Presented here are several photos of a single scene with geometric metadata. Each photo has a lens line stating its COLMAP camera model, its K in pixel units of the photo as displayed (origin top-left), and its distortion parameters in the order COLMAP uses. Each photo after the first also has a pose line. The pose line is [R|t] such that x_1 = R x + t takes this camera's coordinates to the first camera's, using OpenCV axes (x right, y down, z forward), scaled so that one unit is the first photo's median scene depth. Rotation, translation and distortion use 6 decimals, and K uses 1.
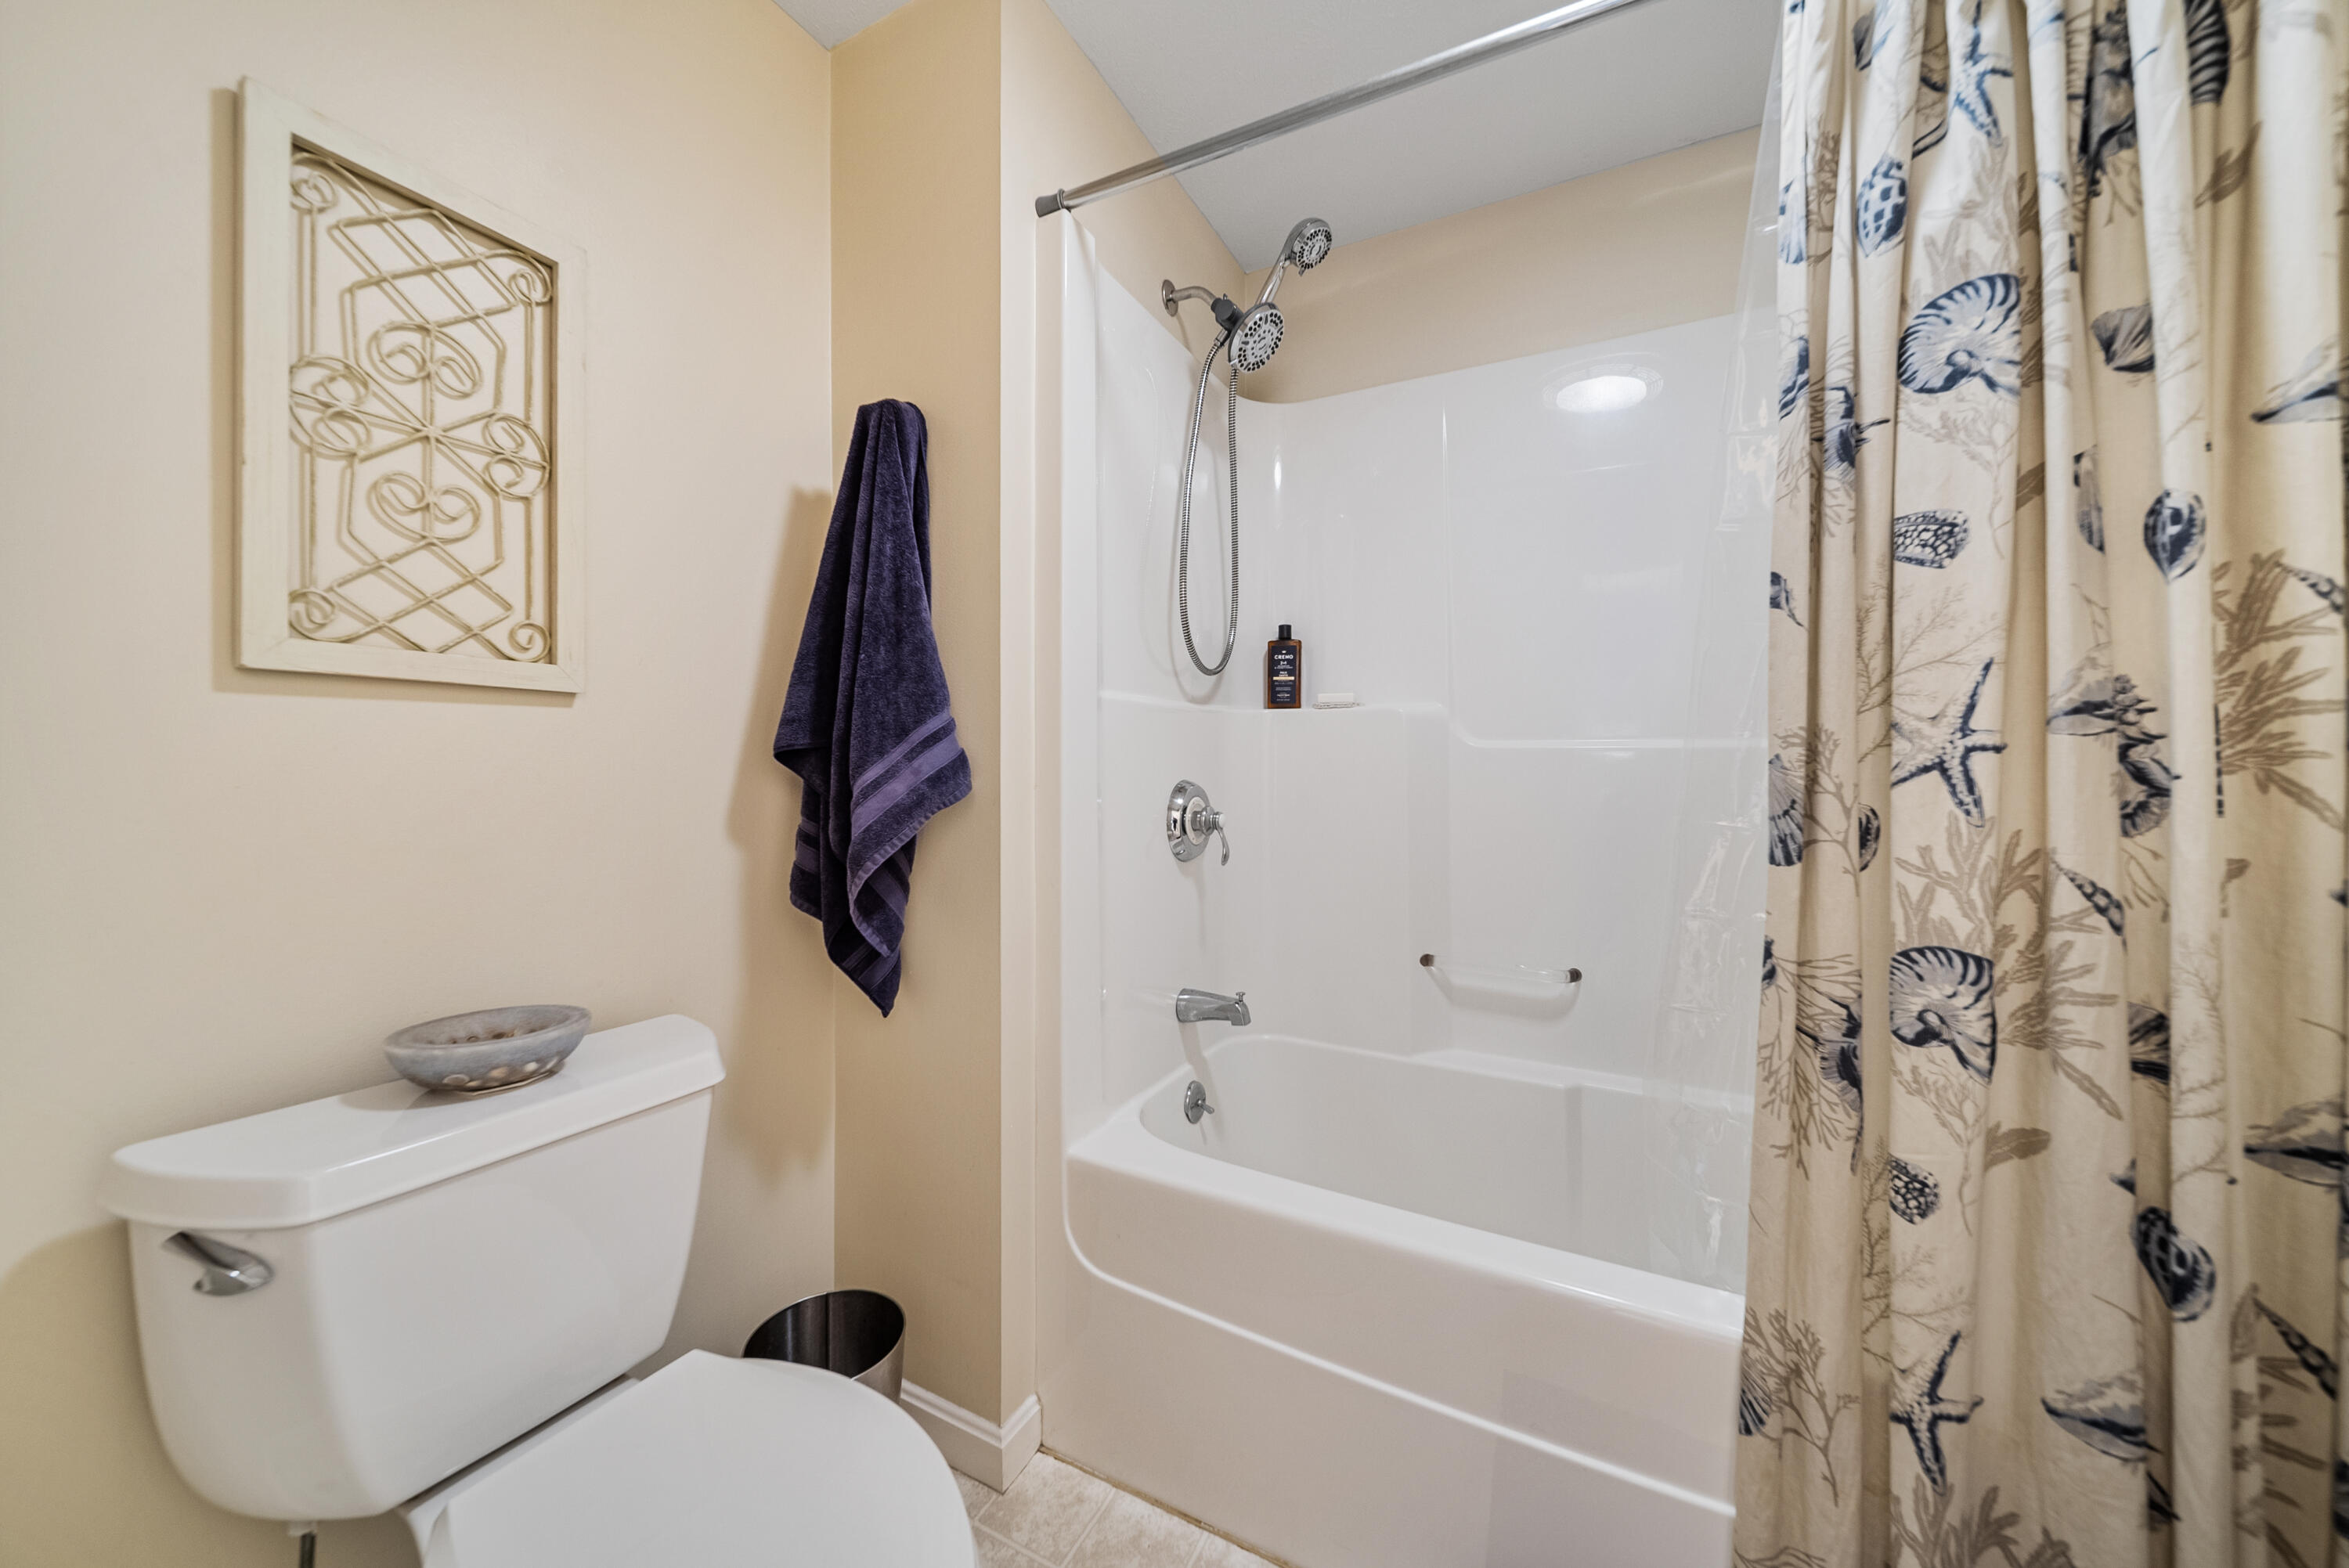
lens RADIAL K [[832.2, 0, 1175.4], [0, 832.2, 779.0], [0, 0, 1]] dist [-0.000866, -0.001214]
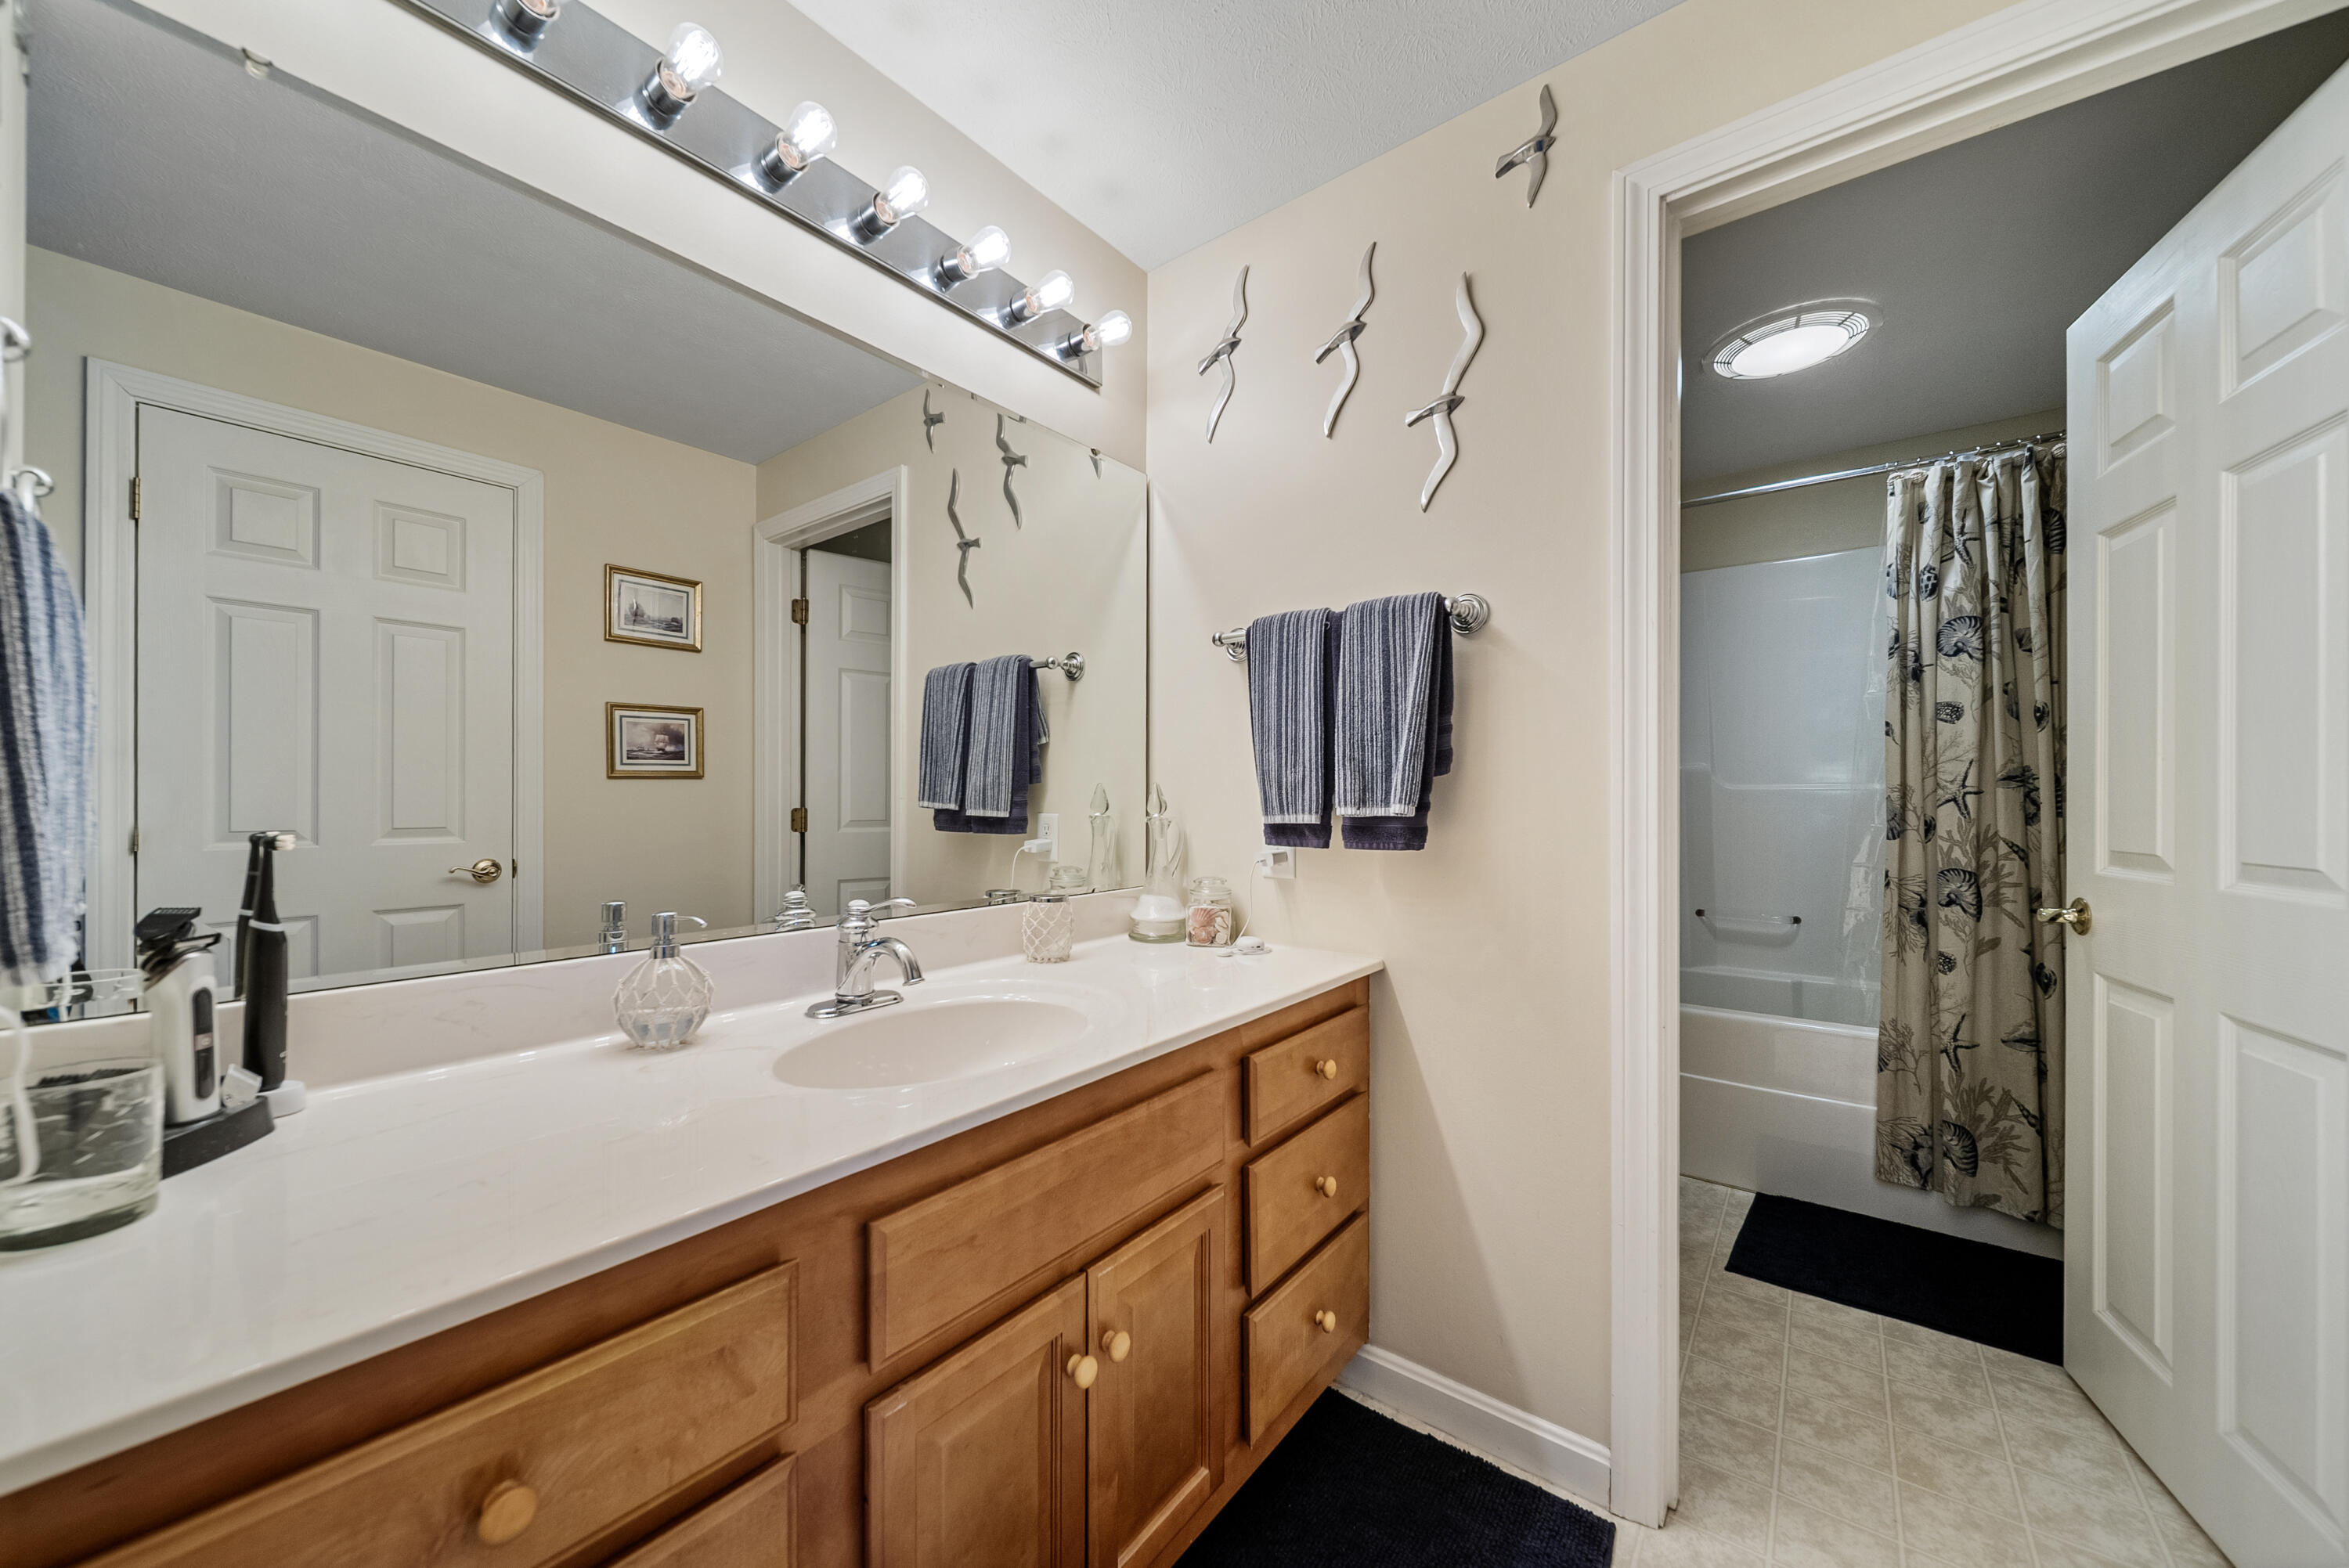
lens RADIAL K [[843.8, 0, 1169.9], [0, 843.8, 795.0], [0, 0, 1]] dist [-0.000325, -0.002306]
pose [[0.984241, -0.004219, -0.176782, -1.039683], [0.000041, 0.999721, -0.023628, 0.032161], [0.176832, 0.023248, 0.983966, -2.040849]]
